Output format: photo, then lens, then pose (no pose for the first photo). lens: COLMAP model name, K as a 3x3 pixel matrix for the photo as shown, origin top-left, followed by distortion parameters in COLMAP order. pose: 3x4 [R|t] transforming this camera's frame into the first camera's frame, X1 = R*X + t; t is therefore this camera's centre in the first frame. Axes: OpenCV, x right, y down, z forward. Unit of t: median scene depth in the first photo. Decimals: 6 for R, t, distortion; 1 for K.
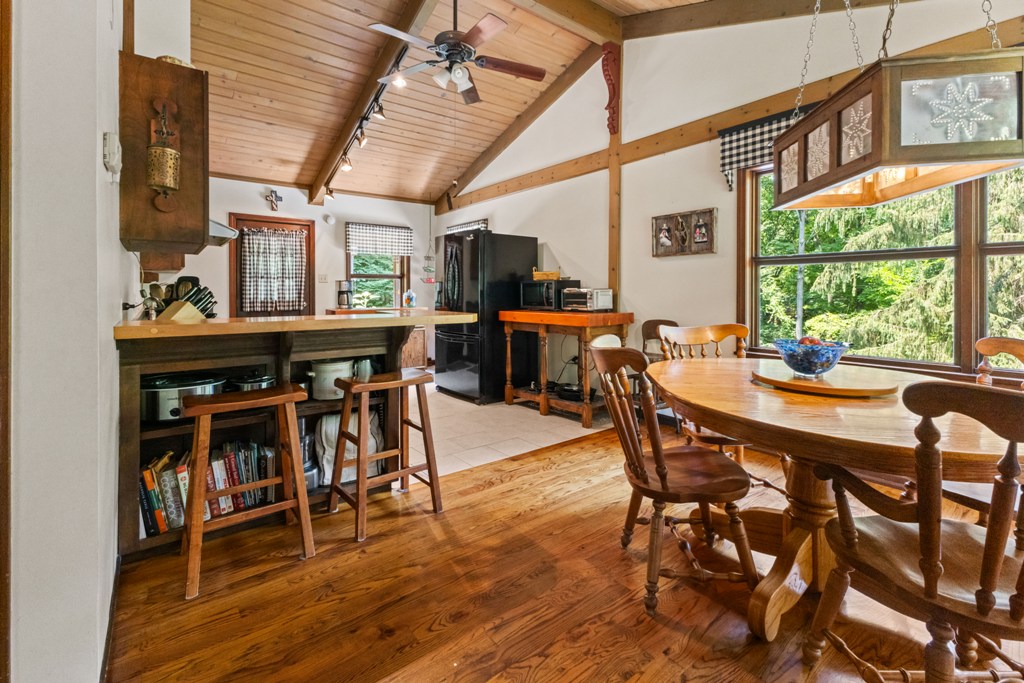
lens RADIAL K [[460.9, 0, 510.4], [0, 460.9, 299.8], [0, 0, 1]] dist [0.006478, 0.000332]
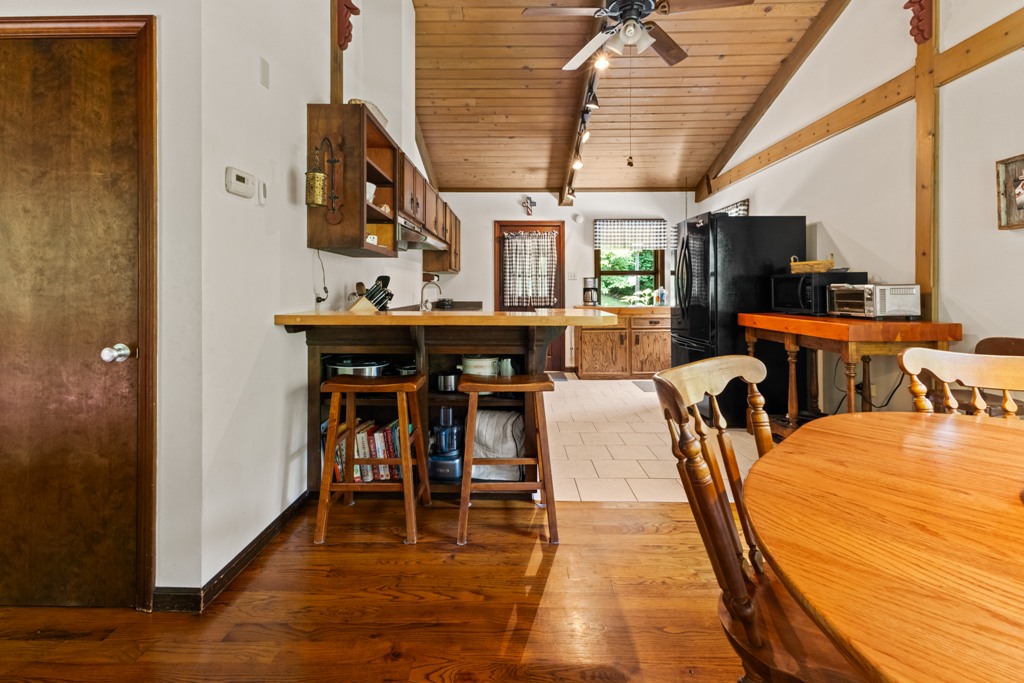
lens RADIAL K [[460.9, 0, 508.8], [0, 460.9, 290.3], [0, 0, 1]] dist [0.006478, 0.000332]
pose [[0.780818, 0.003091, -0.624750, 0.195094], [-0.012310, 0.999870, -0.010438, -0.002364], [0.624637, 0.015841, 0.780755, 0.160486]]
